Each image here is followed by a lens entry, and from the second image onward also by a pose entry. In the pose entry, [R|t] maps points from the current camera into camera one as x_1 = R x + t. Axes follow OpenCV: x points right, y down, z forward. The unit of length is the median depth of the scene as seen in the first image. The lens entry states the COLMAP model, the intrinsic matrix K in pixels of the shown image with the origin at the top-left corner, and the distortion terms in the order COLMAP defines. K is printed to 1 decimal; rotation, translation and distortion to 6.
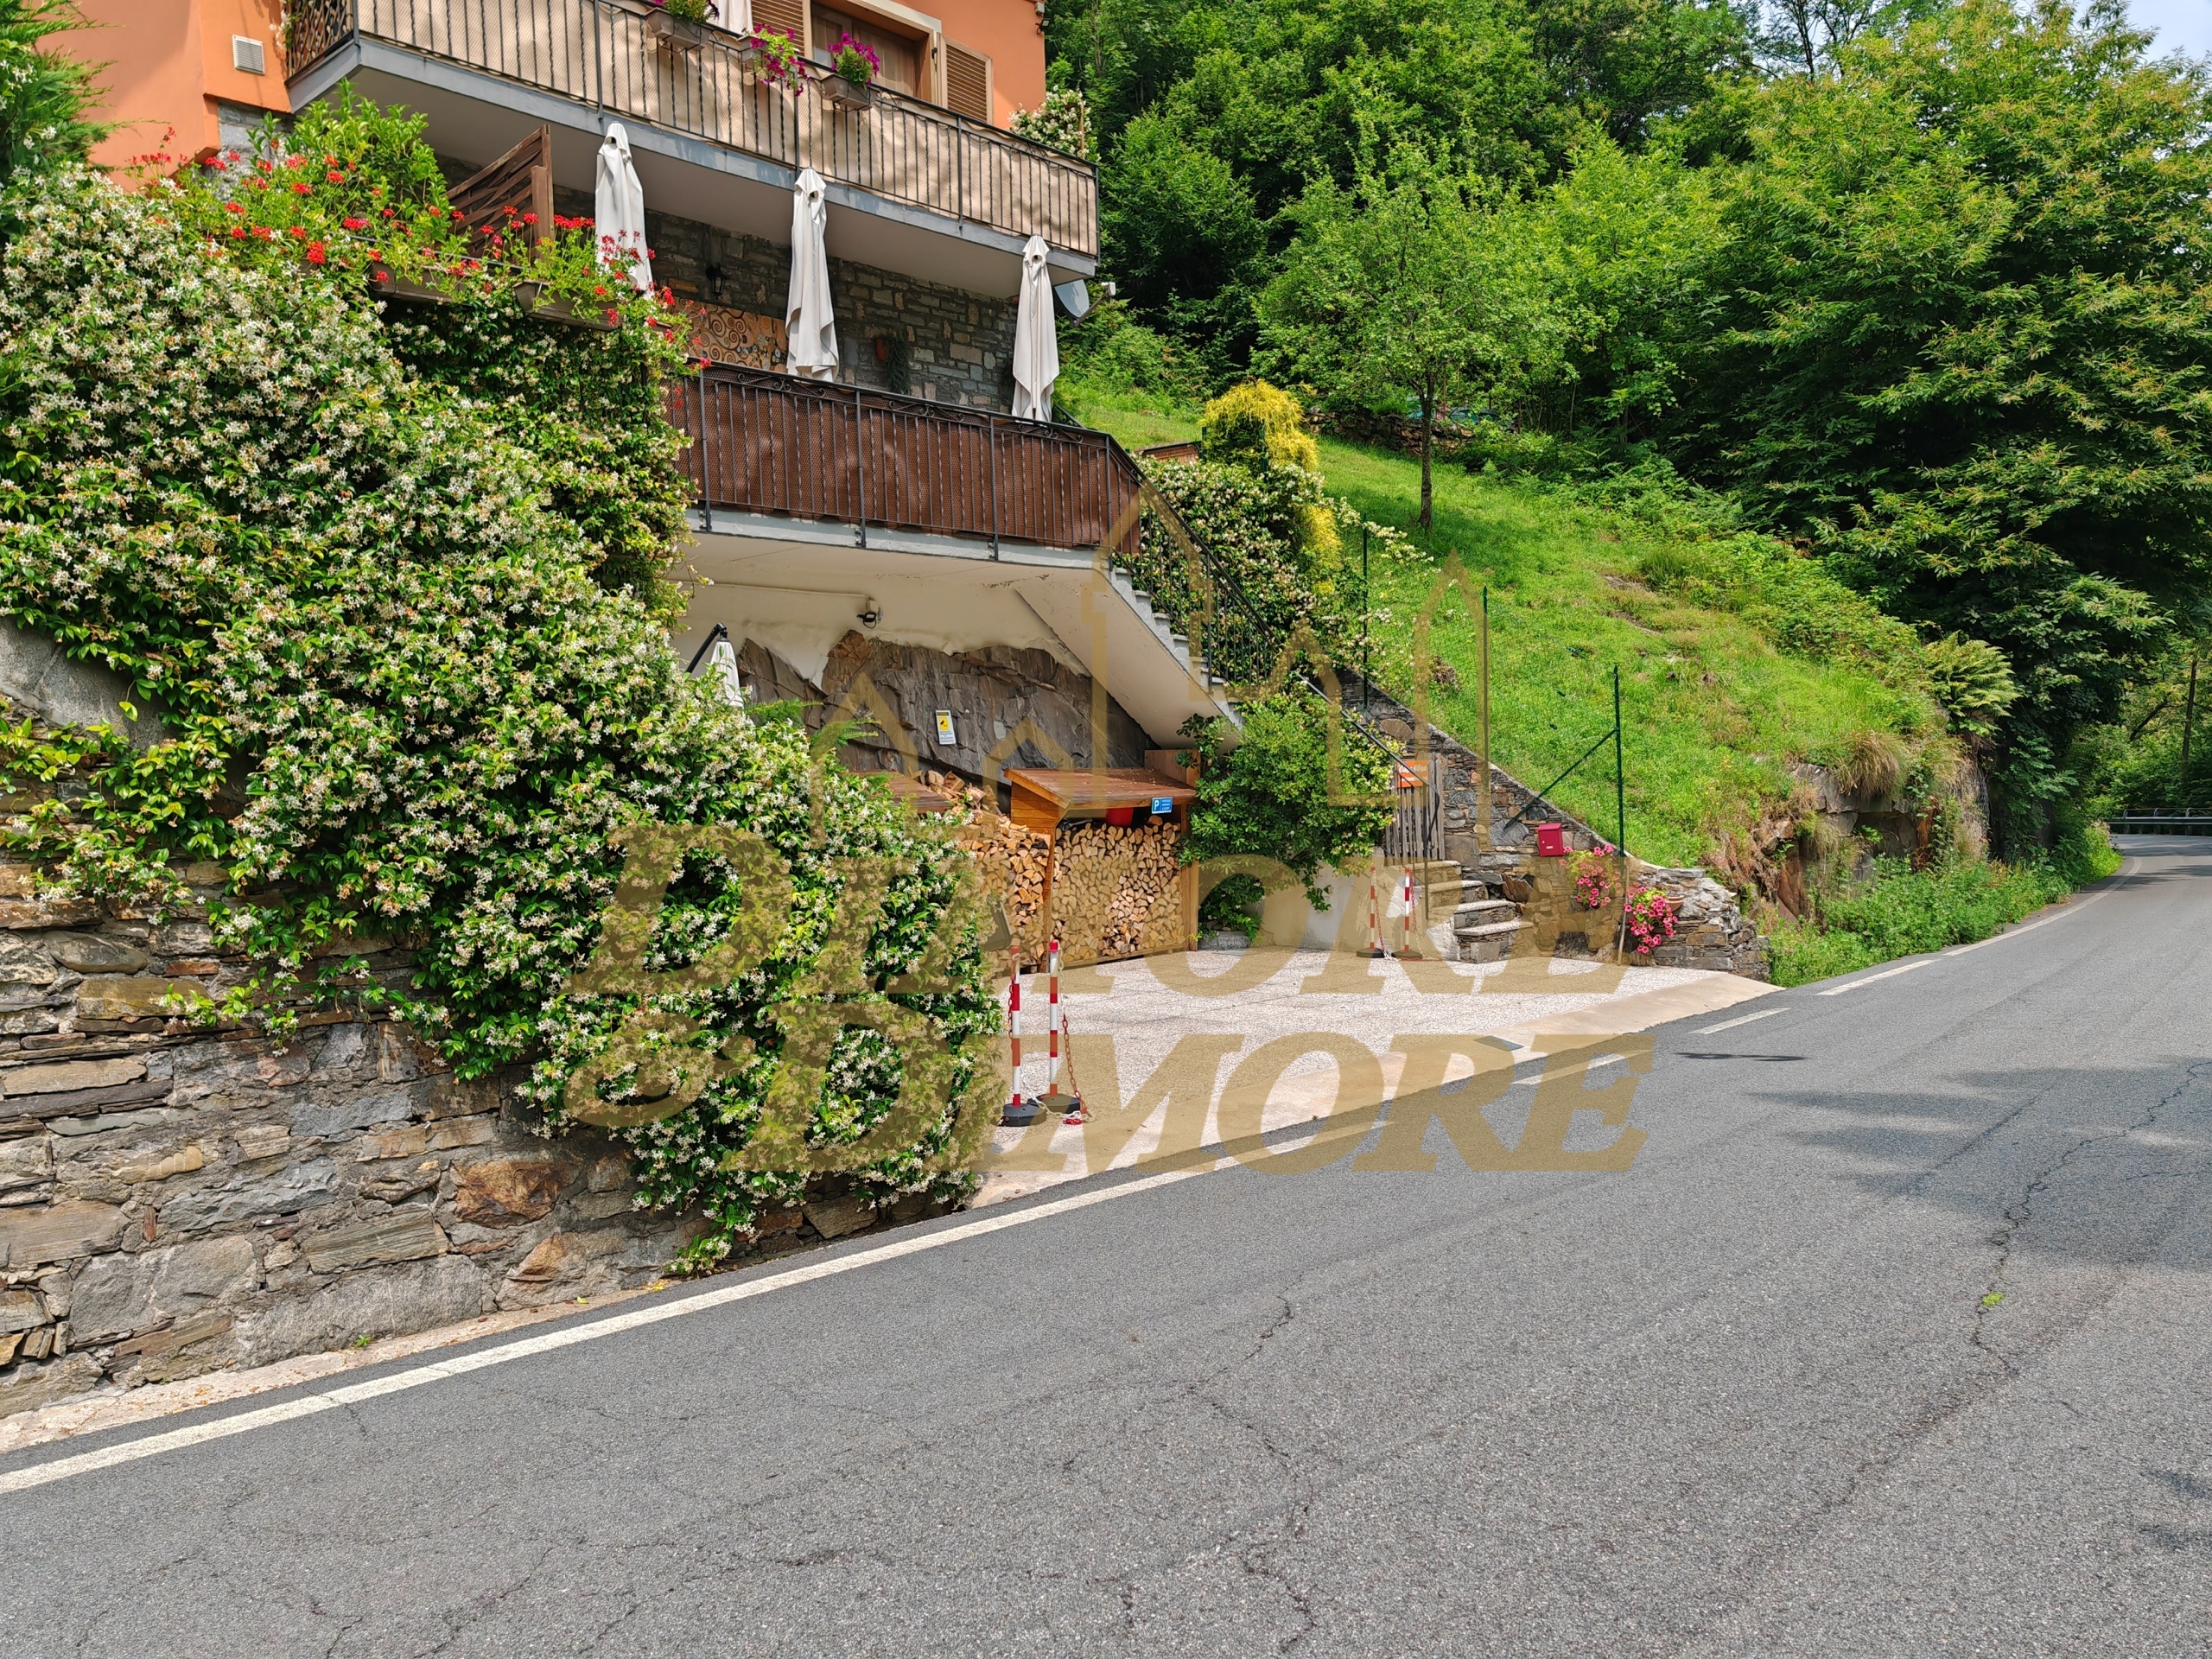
lens RADIAL K [[1669.9, 0, 1095.0], [0, 1669.9, 845.5], [0, 0, 1]] dist [0.059292, -0.048772]
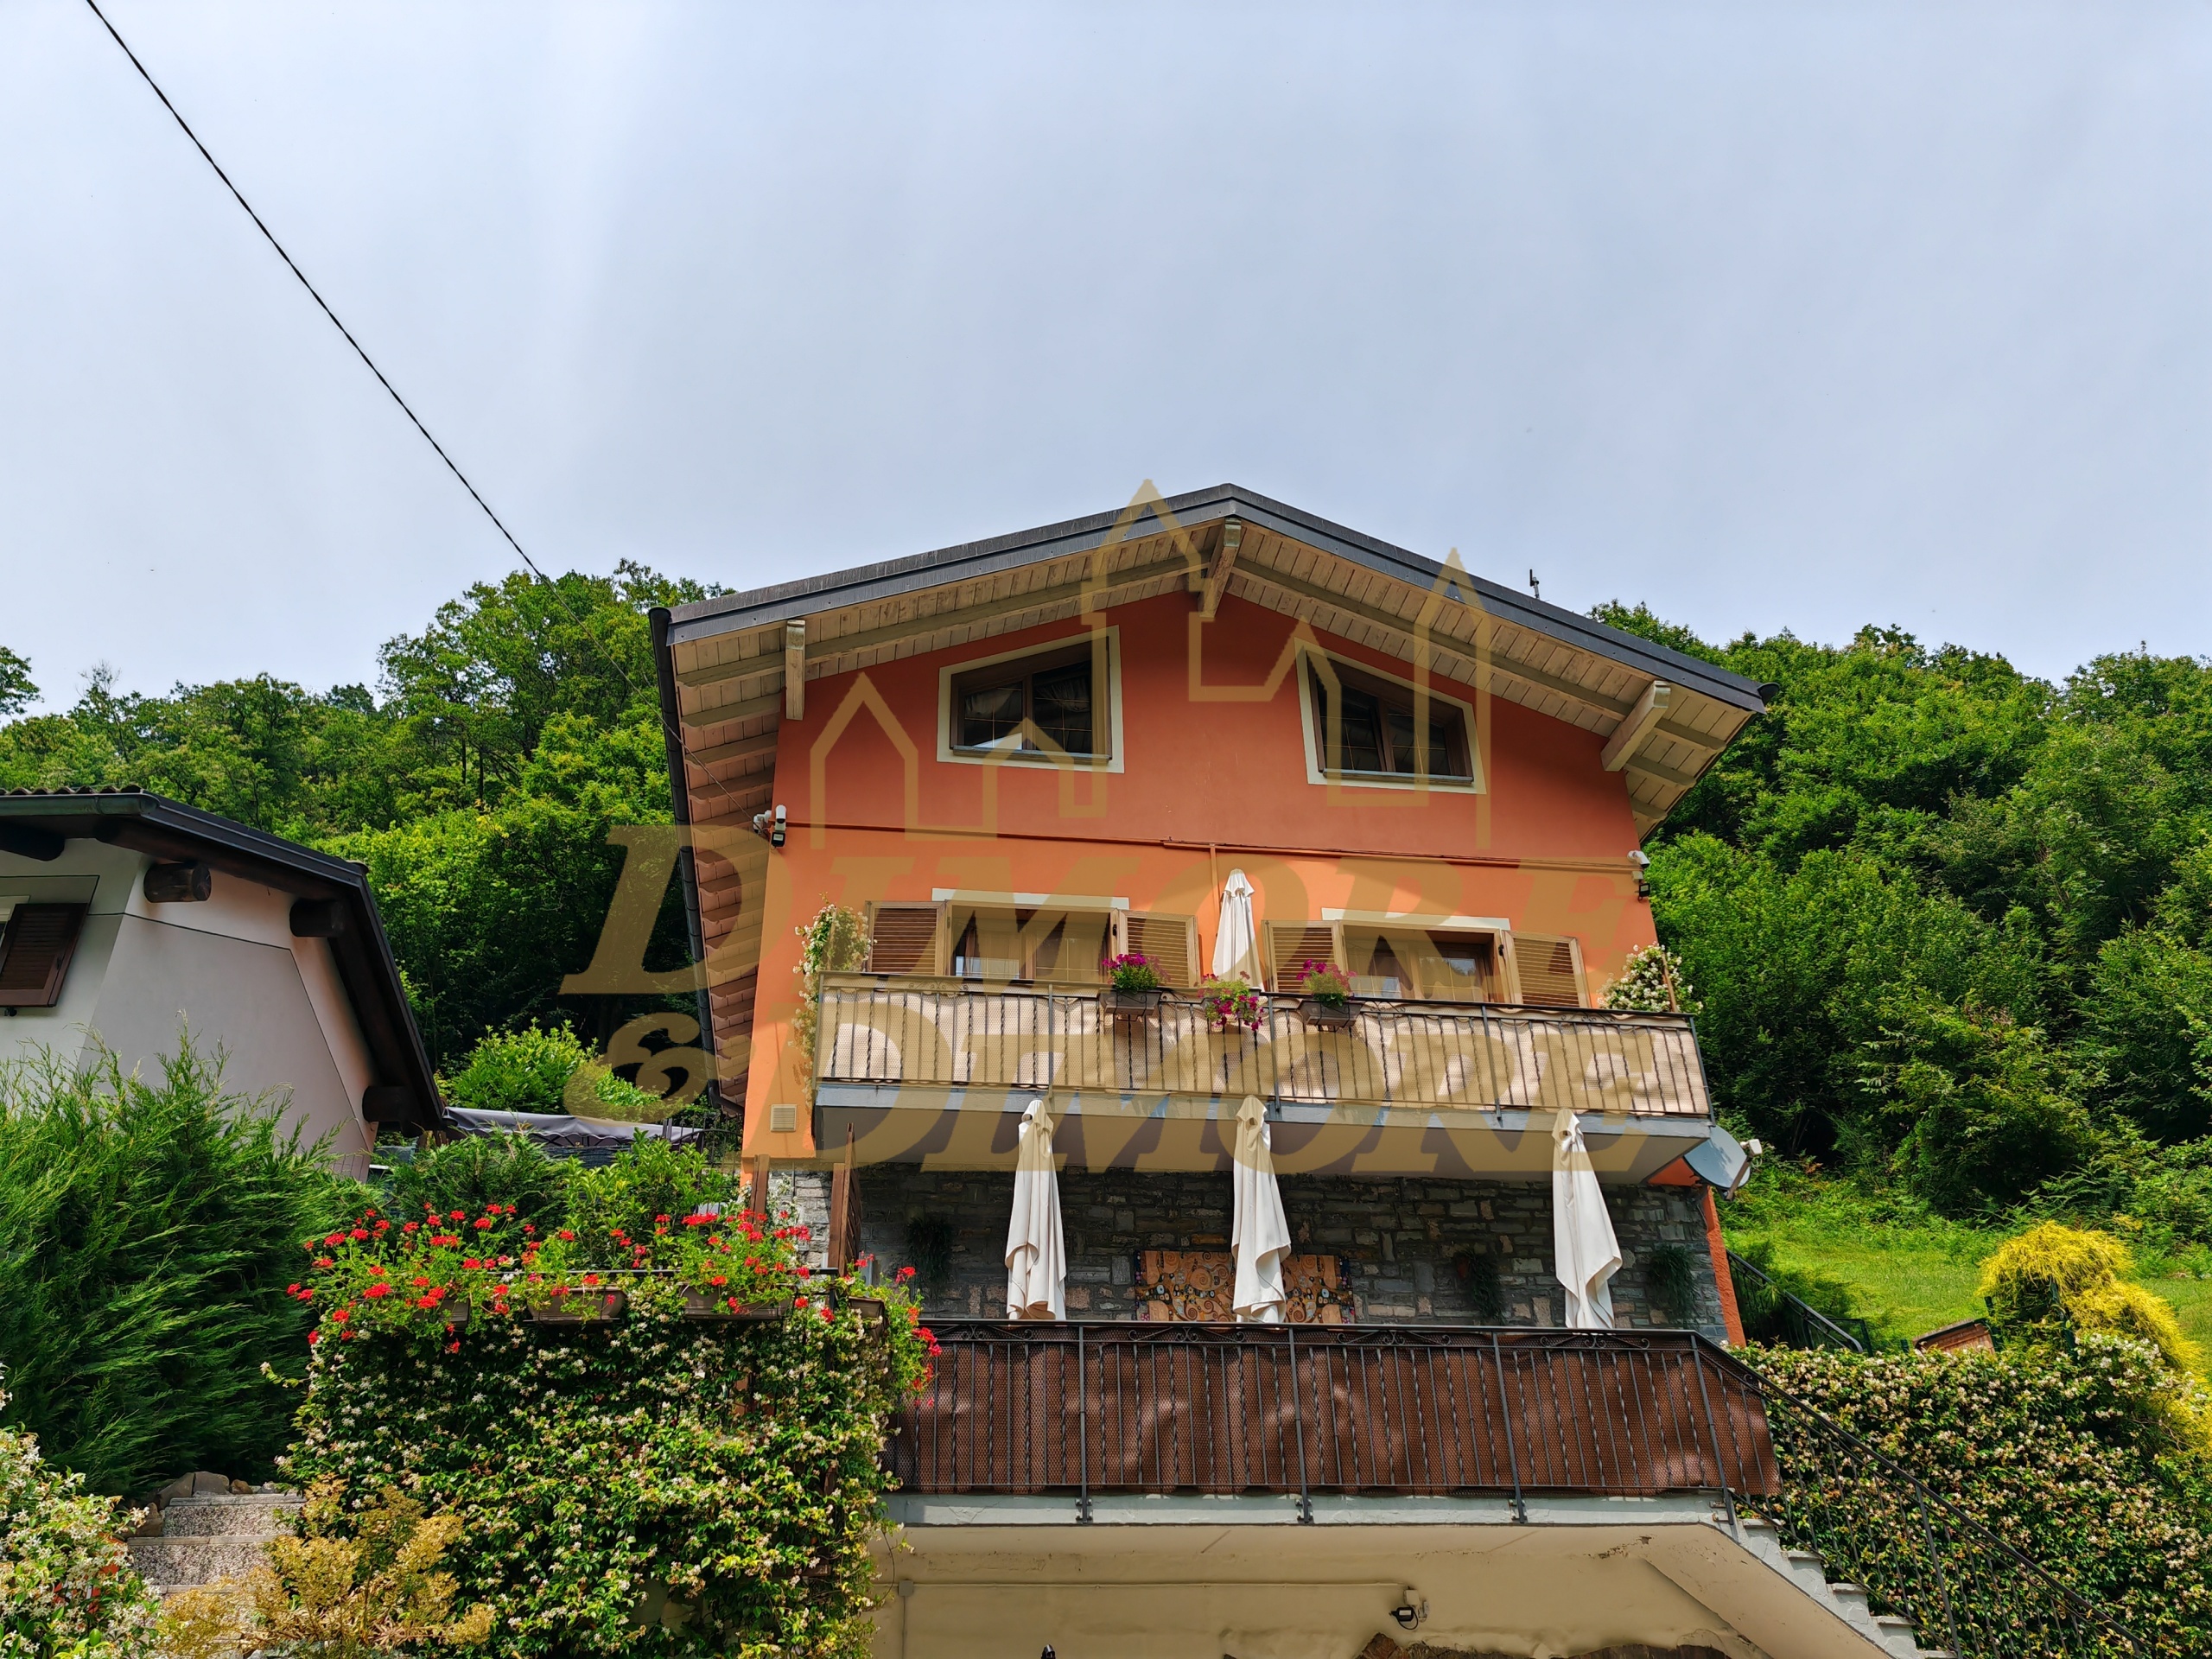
lens RADIAL K [[1669.9, 0, 1094.2], [0, 1669.9, 844.6], [0, 0, 1]] dist [0.059292, -0.048772]
pose [[0.793495, -0.297110, -0.531122, 0.246167], [-0.025082, 0.856021, -0.516332, -0.030648], [0.608059, 0.423029, 0.671797, 0.212099]]
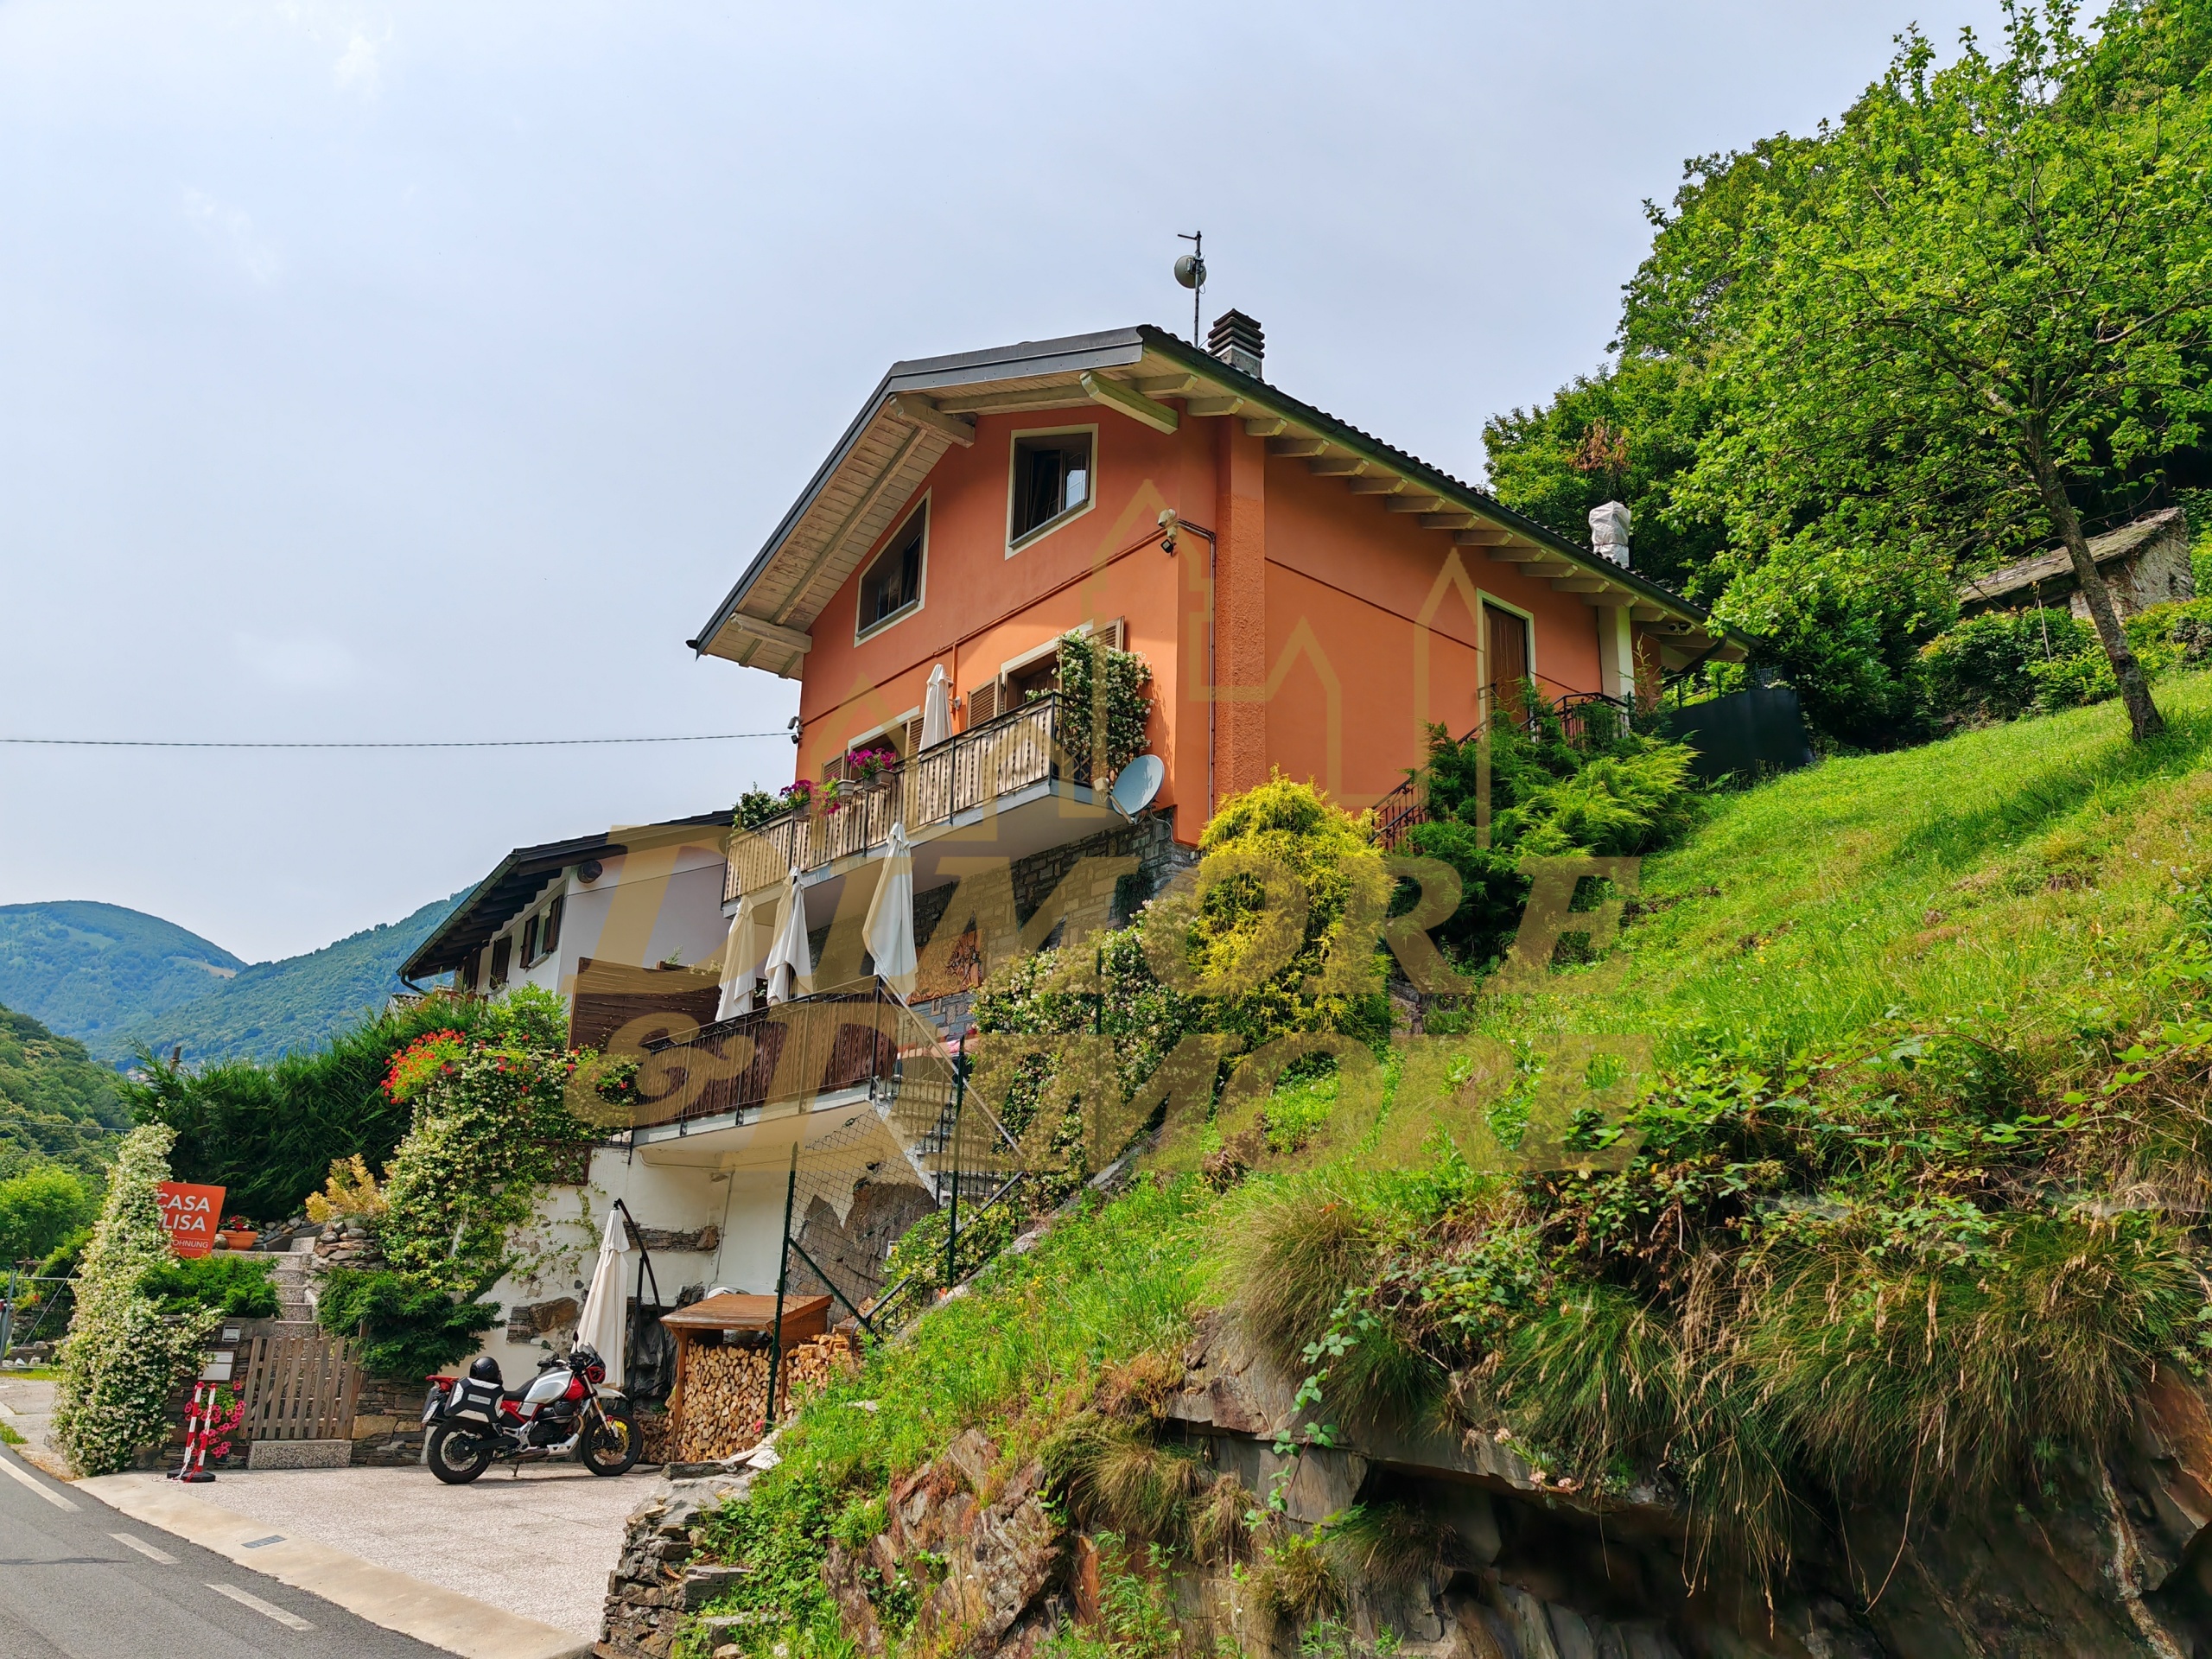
lens RADIAL K [[1669.9, 0, 1100.8], [0, 1669.9, 834.6], [0, 0, 1]] dist [0.059292, -0.048772]
pose [[-0.126031, -0.261429, -0.956959, 0.981743], [-0.057871, 0.964946, -0.255989, -0.059037], [0.990337, 0.023118, -0.136743, 1.199421]]
